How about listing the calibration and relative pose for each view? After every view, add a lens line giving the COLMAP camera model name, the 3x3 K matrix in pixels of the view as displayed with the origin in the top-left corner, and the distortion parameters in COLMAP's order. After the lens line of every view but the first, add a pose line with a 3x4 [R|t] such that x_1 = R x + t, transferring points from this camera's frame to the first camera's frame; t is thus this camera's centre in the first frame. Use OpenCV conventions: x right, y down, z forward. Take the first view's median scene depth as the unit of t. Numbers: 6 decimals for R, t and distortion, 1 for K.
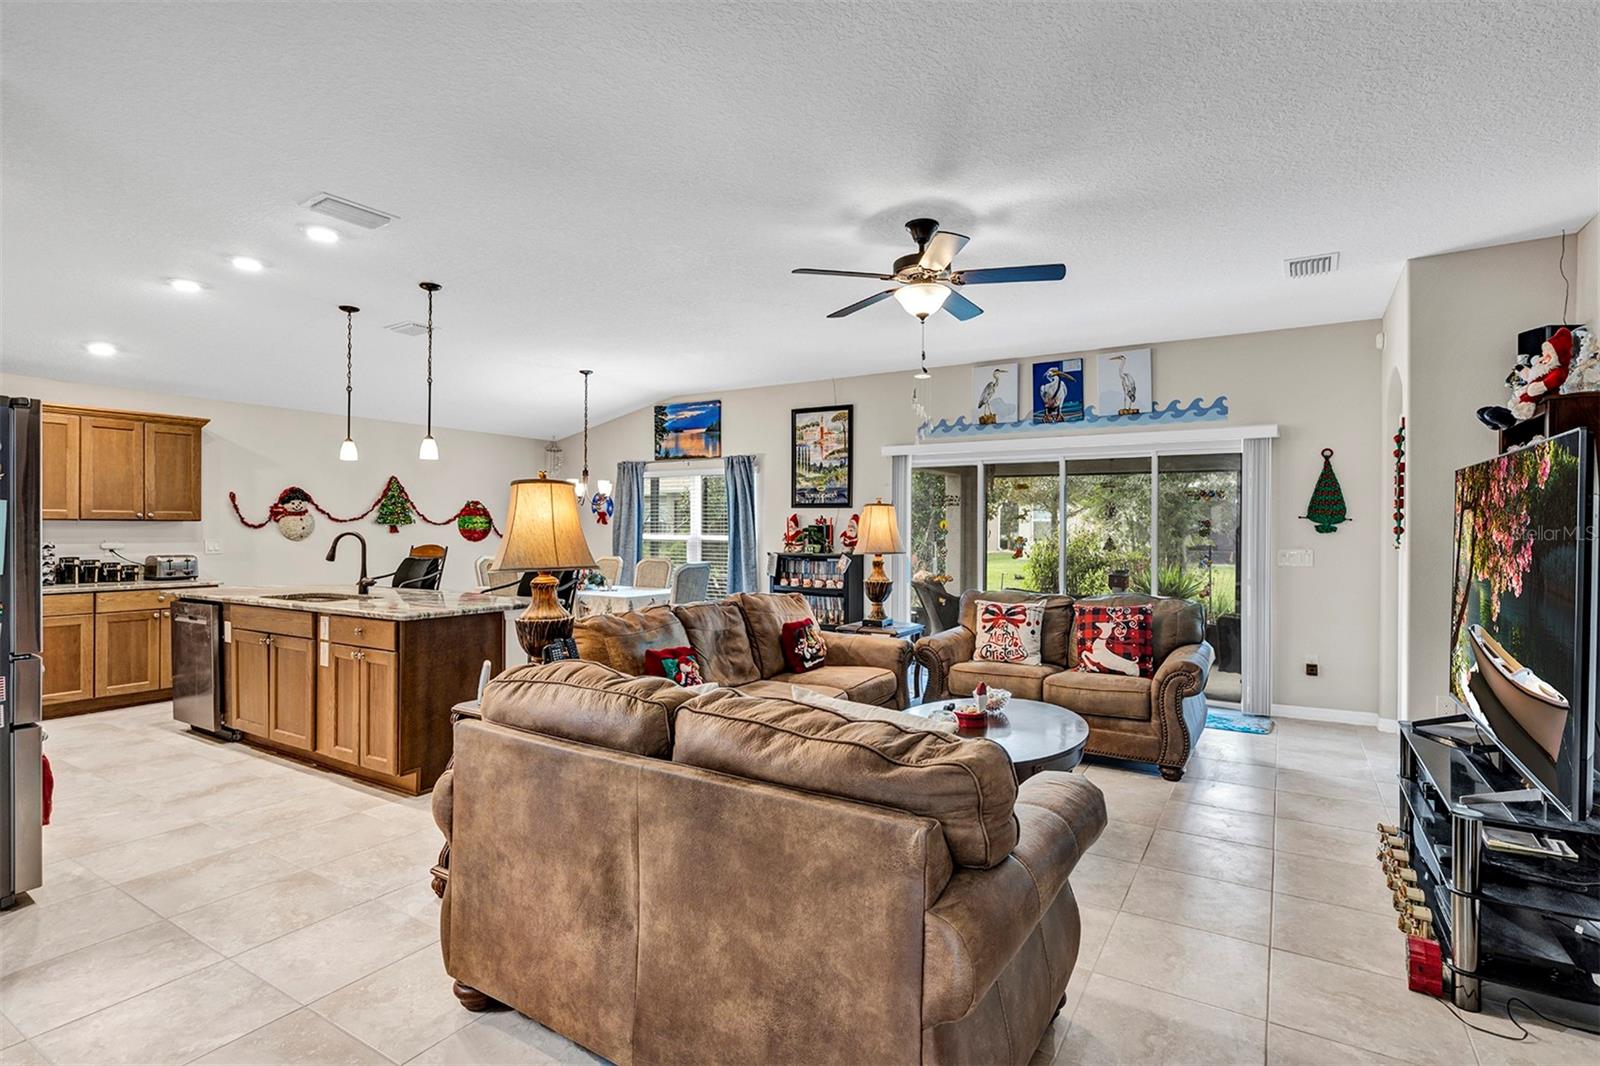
lens RADIAL K [[792.2, 0, 801.1], [0, 792.2, 525.0], [0, 0, 1]] dist [-0.000657, -0.001463]
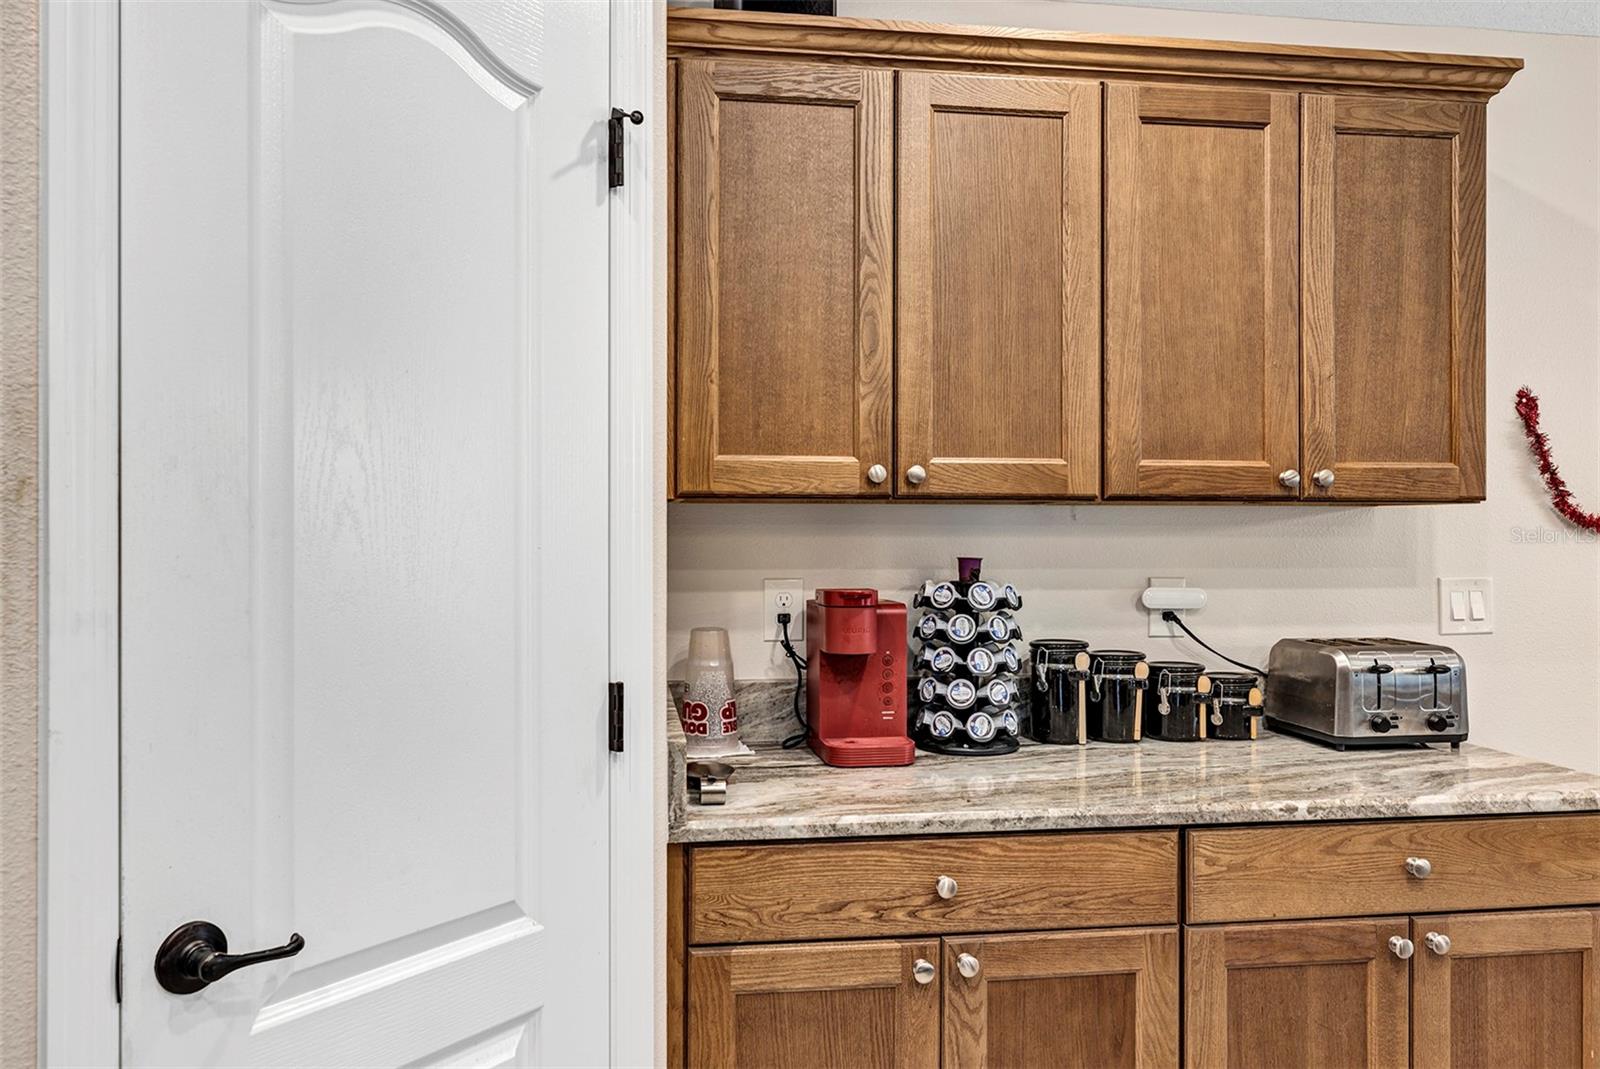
lens RADIAL K [[1174.1, 0, 791.8], [0, 1174.1, 527.8], [0, 0, 1]] dist [-0.002548, 0.002044]
pose [[0.642251, -0.002229, -0.766491, -0.581048], [0.002897, 0.999996, -0.000481, 0.002060], [0.766489, -0.001912, 0.642255, 0.578135]]
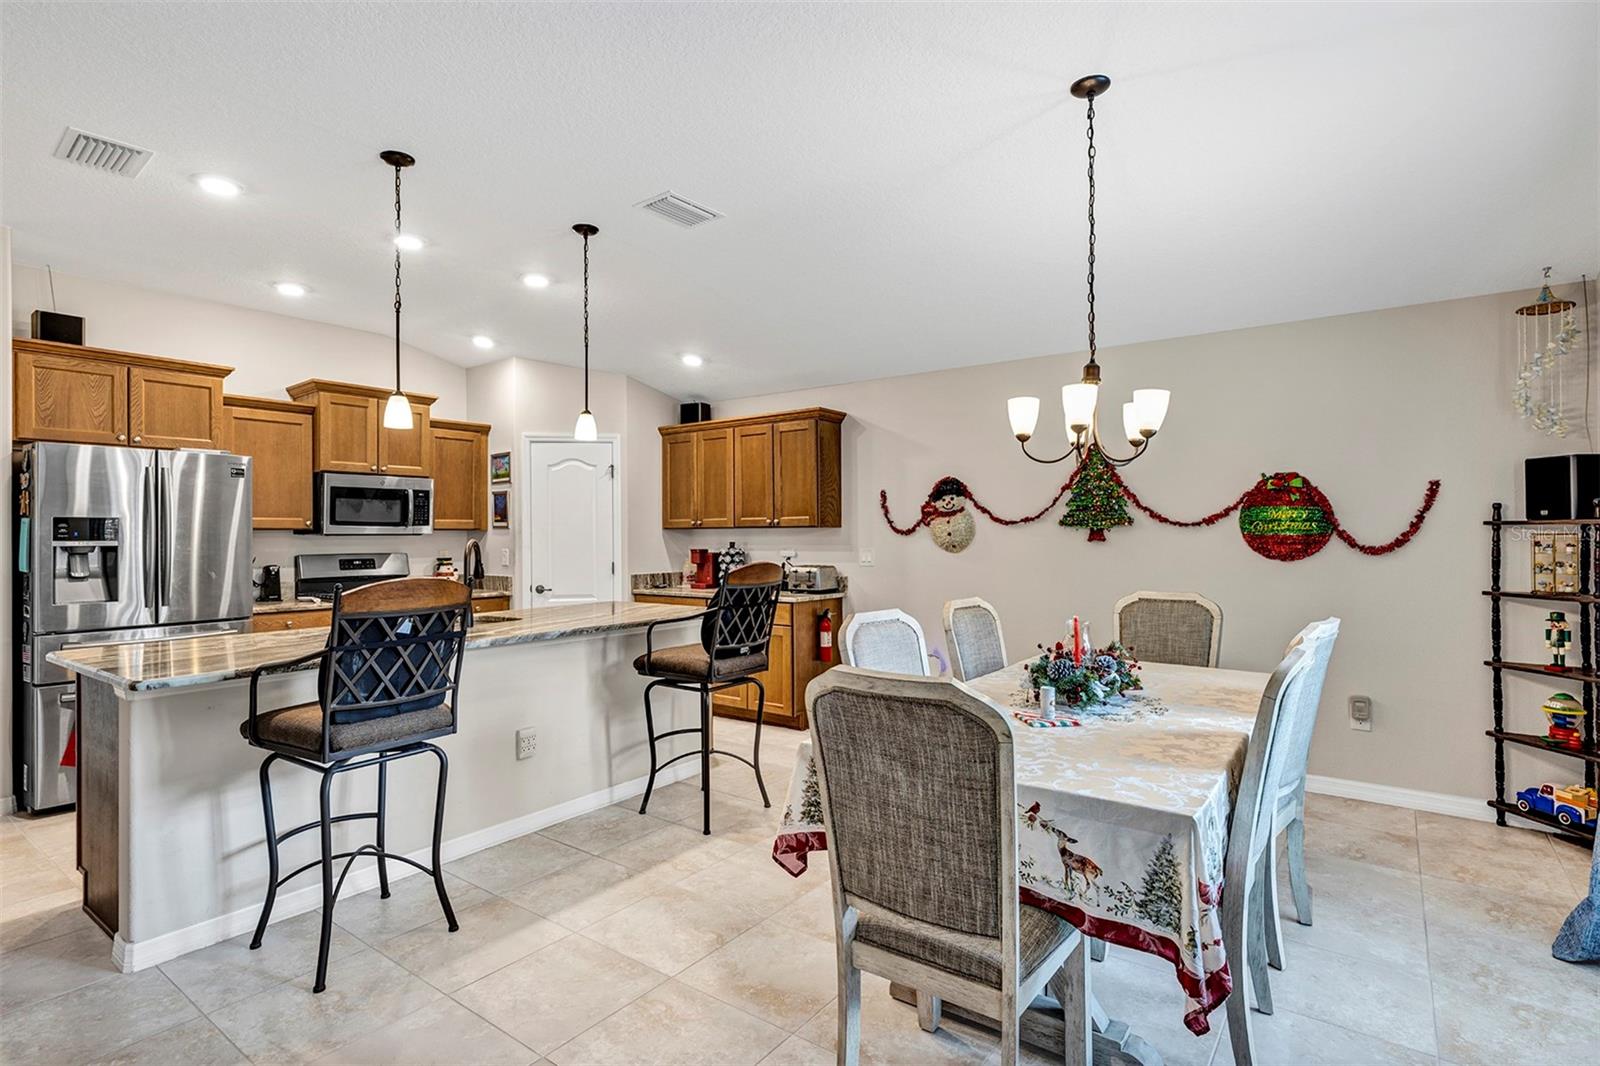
lens RADIAL K [[792.2, 0, 785.2], [0, 792.2, 530.2], [0, 0, 1]] dist [-0.000657, -0.001463]
pose [[-0.098241, -0.008851, -0.995123, 0.094796], [0.009525, 0.999906, -0.009834, 0.006391], [0.995117, -0.010445, -0.098147, 0.977895]]
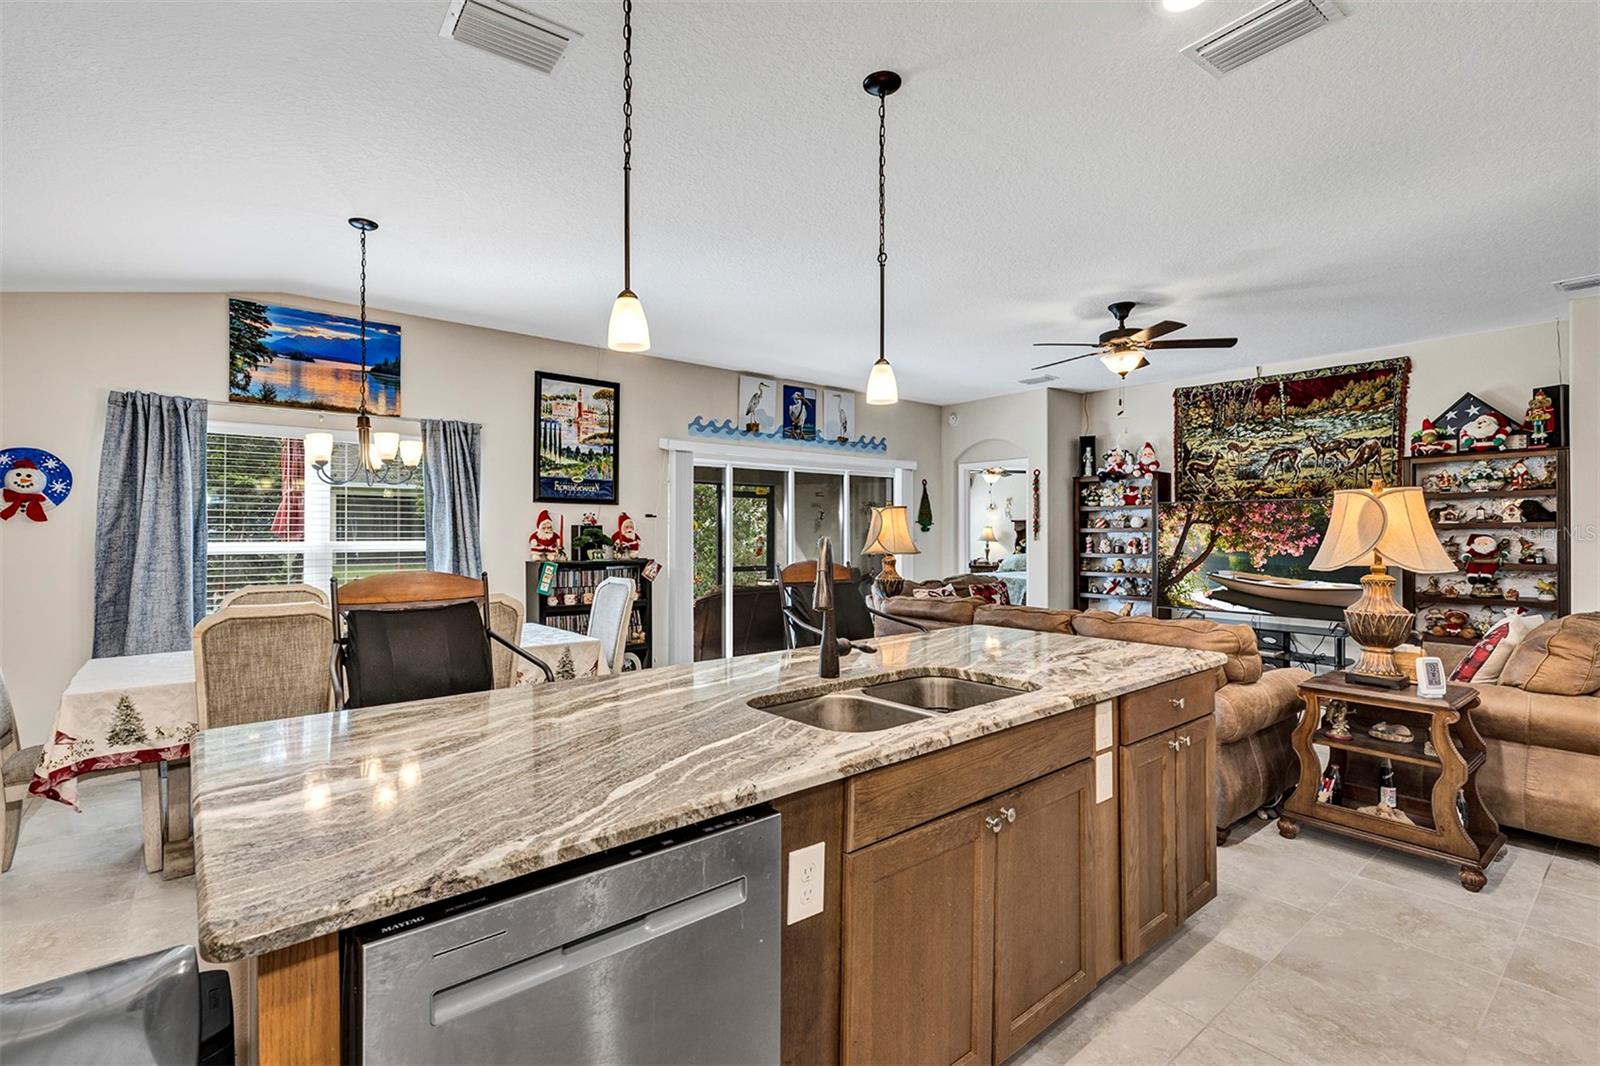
lens RADIAL K [[729.6, 0, 805.0], [0, 729.6, 519.4], [0, 0, 1]] dist [-0.004093, 0.002238]
pose [[0.323750, 0.011798, 0.946069, -0.678142], [-0.004635, 0.999930, -0.010883, 0.001124], [-0.946131, -0.000862, 0.323782, 0.626850]]
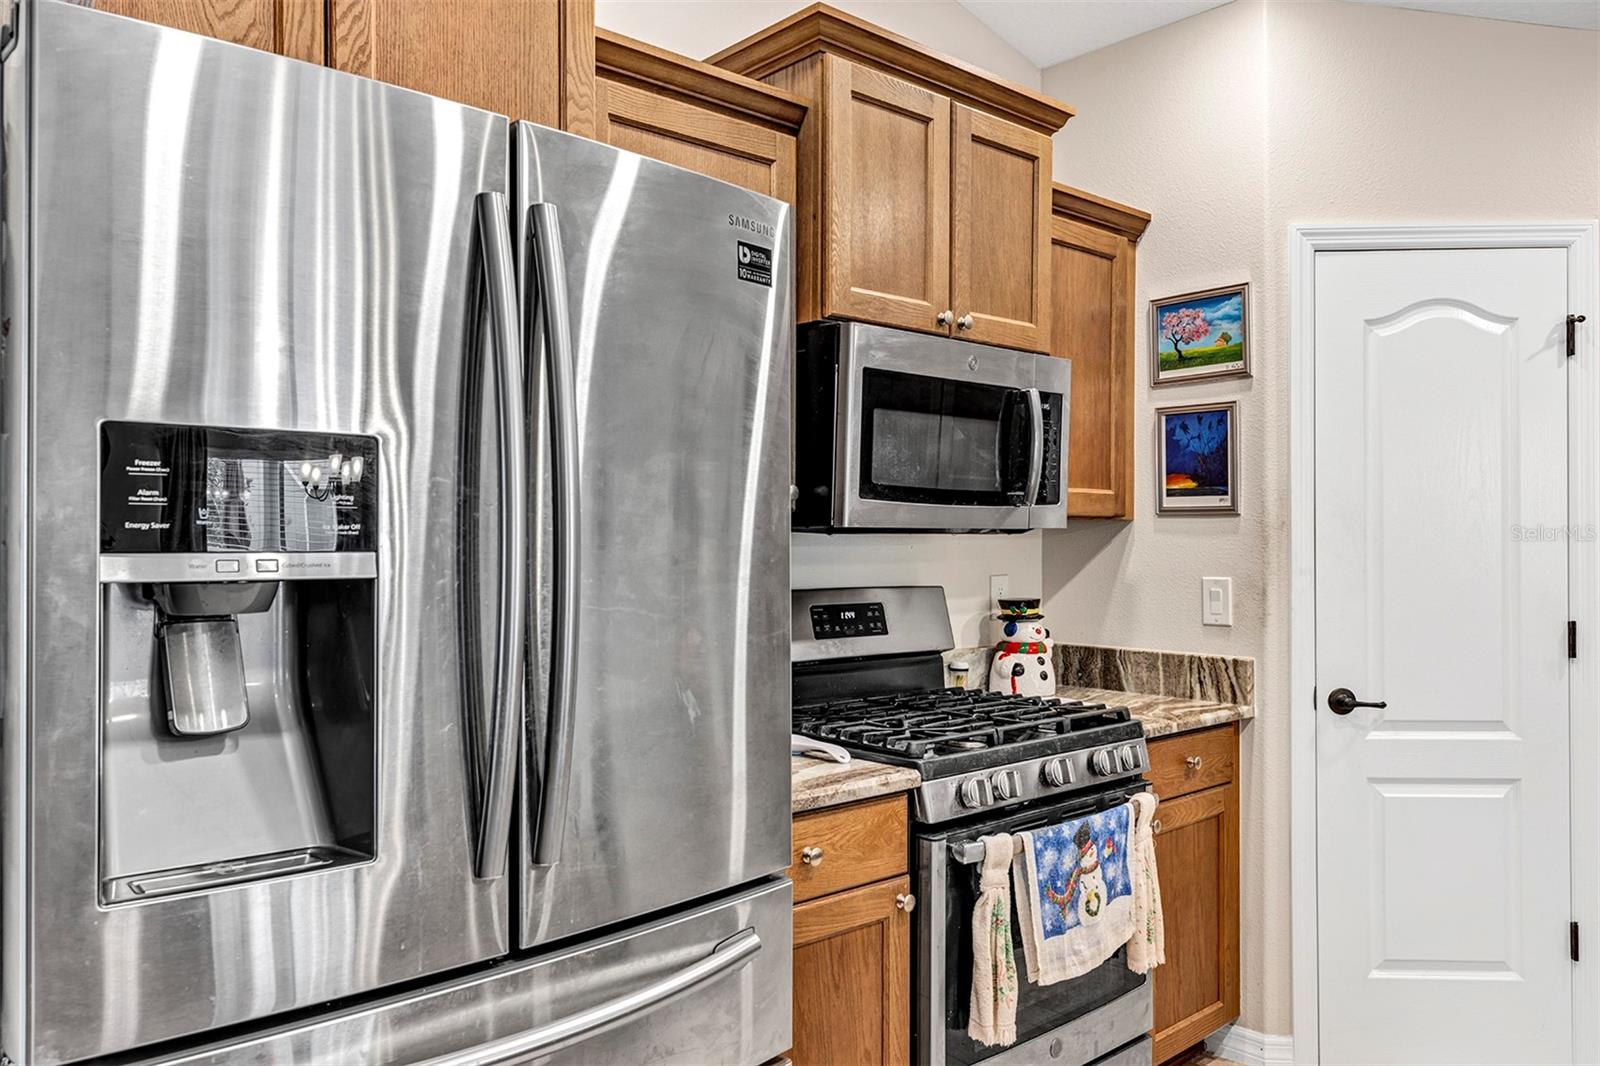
lens RADIAL K [[1185.6, 0, 764.0], [0, 1185.6, 531.3], [0, 0, 1]] dist [0.008632, 0.005011]
pose [[-0.268514, -0.007665, -0.963245, -0.285213], [0.003276, 0.999955, -0.008870, 0.002295], [0.963270, -0.005537, -0.268477, 0.532413]]
